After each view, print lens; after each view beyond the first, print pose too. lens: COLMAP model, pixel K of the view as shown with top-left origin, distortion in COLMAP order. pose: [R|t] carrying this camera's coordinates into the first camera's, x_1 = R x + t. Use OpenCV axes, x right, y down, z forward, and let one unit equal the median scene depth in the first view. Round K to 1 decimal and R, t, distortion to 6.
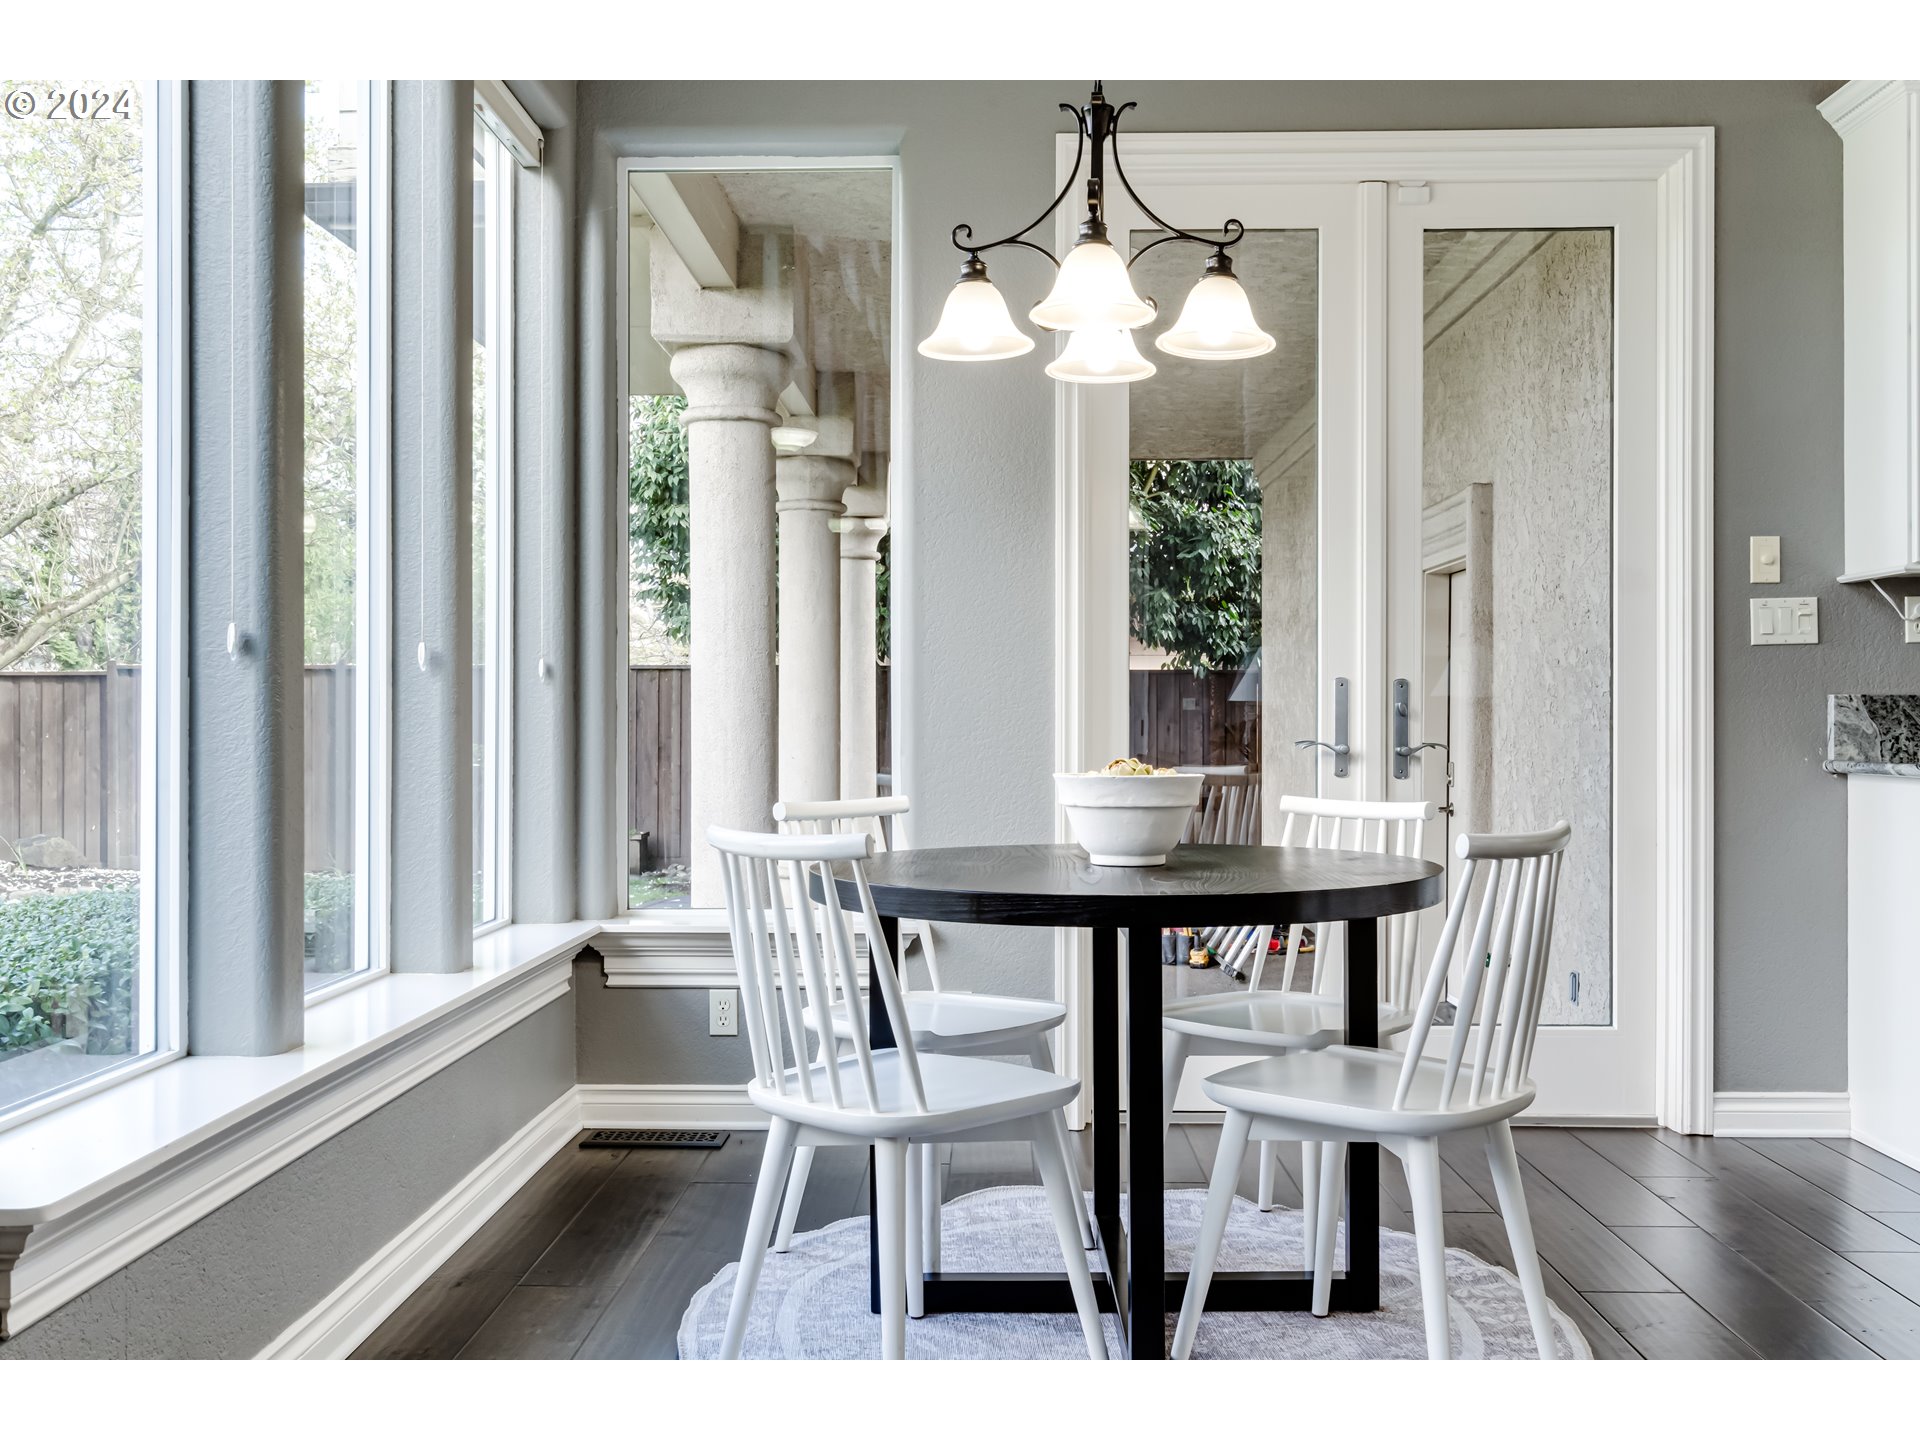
lens RADIAL K [[1796.3, 0, 960.0], [0, 1796.3, 720.0], [0, 0, 1]] dist [0.003748, -0.010287]
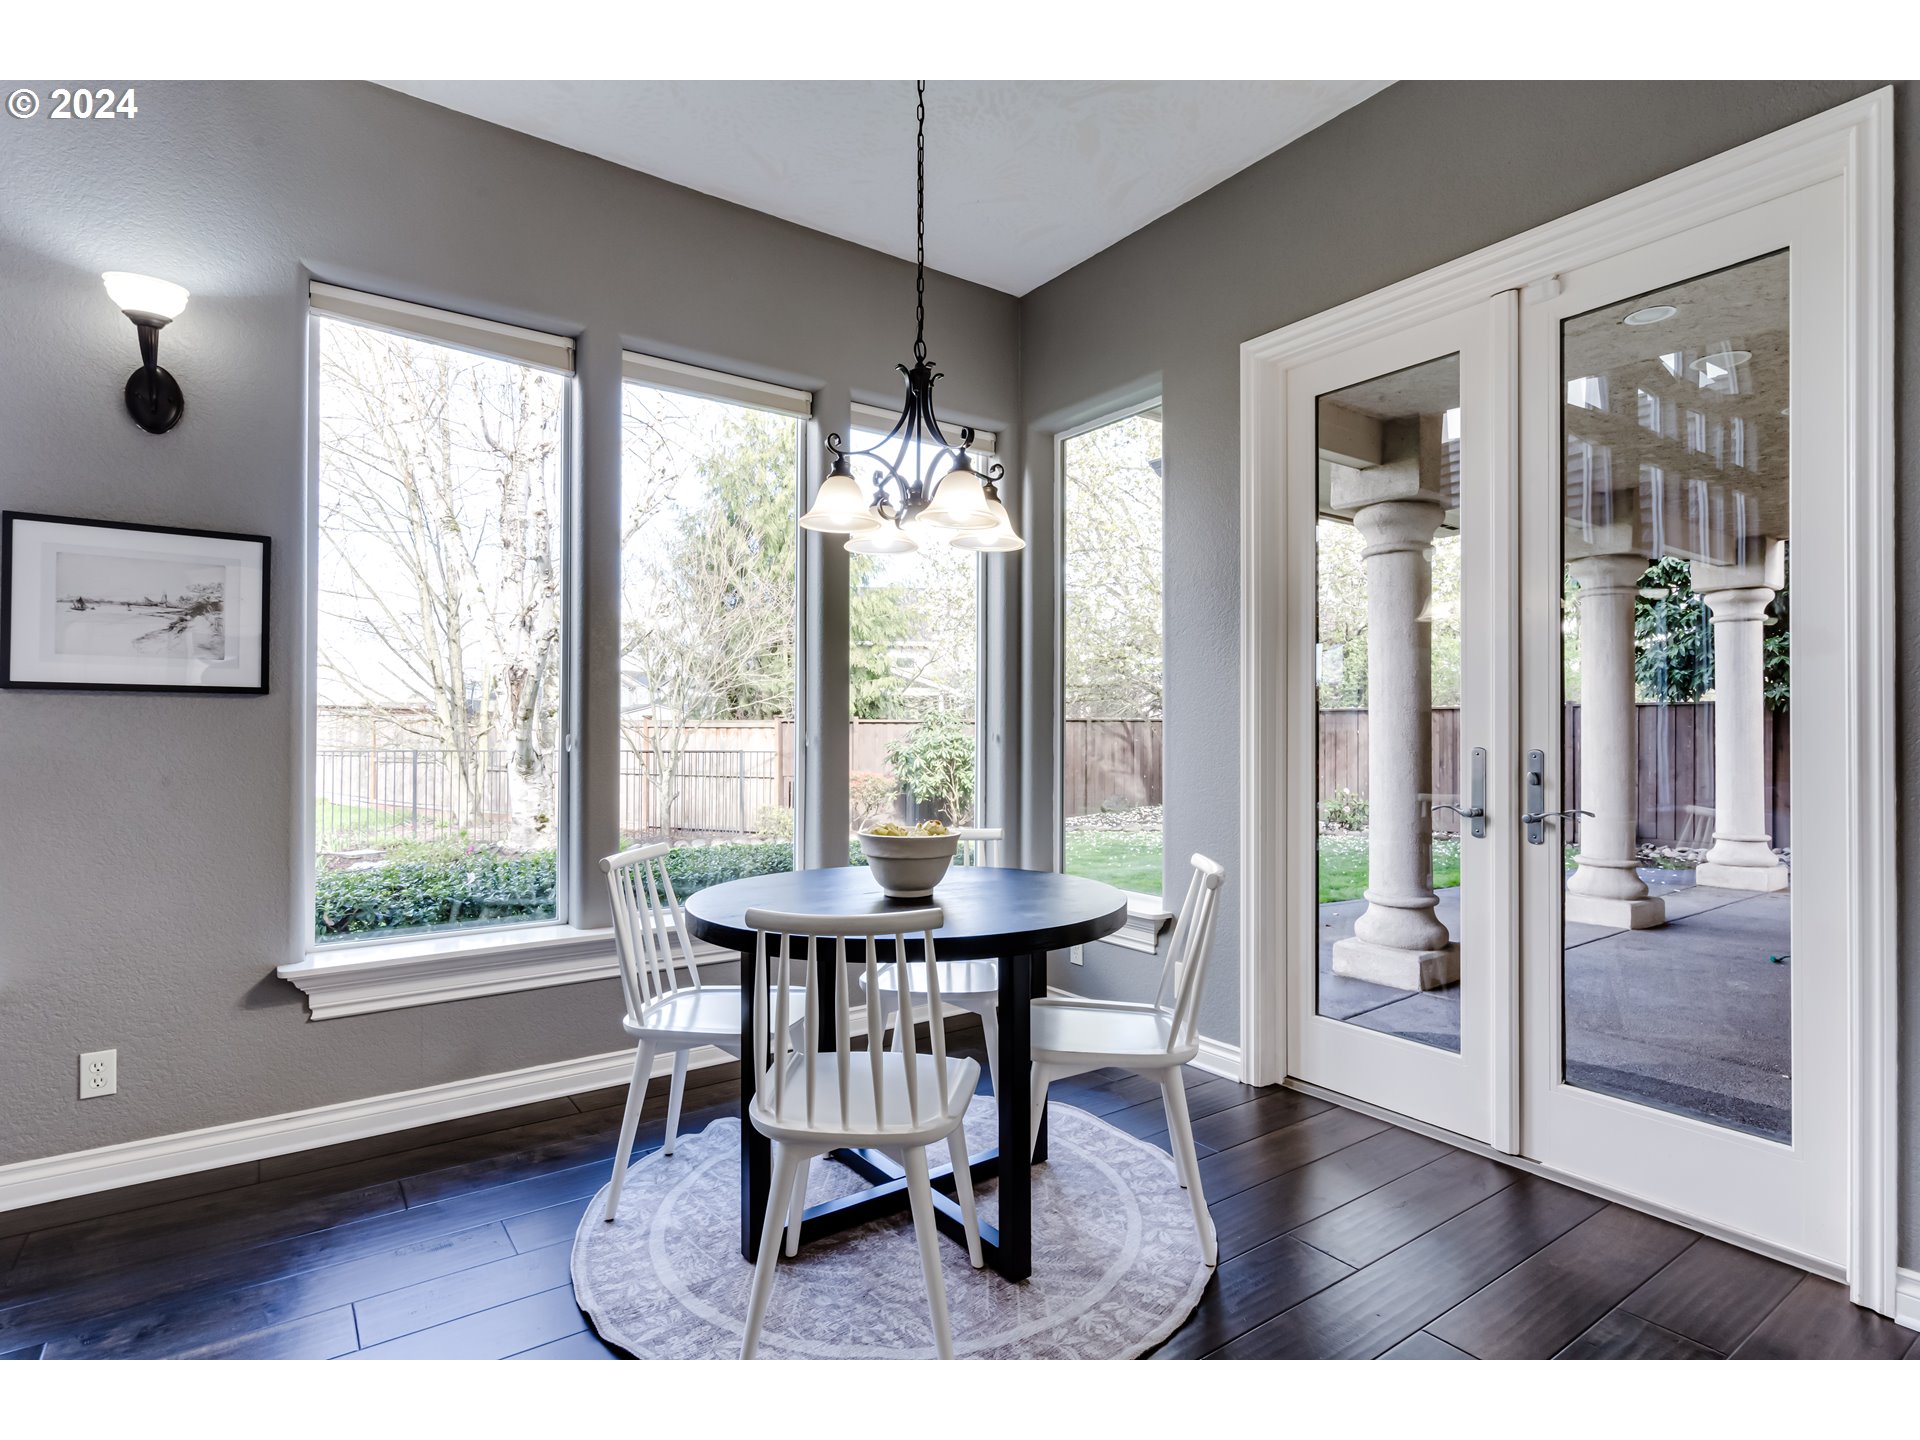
lens RADIAL K [[977.8, 0, 966.1], [0, 977.8, 726.8], [0, 0, 1]] dist [0.003561, 0.001001]
pose [[0.602460, -0.001257, -0.798148, 0.506416], [0.000117, 0.999999, -0.001487, -0.036120], [0.798149, 0.000802, 0.602460, 0.383299]]
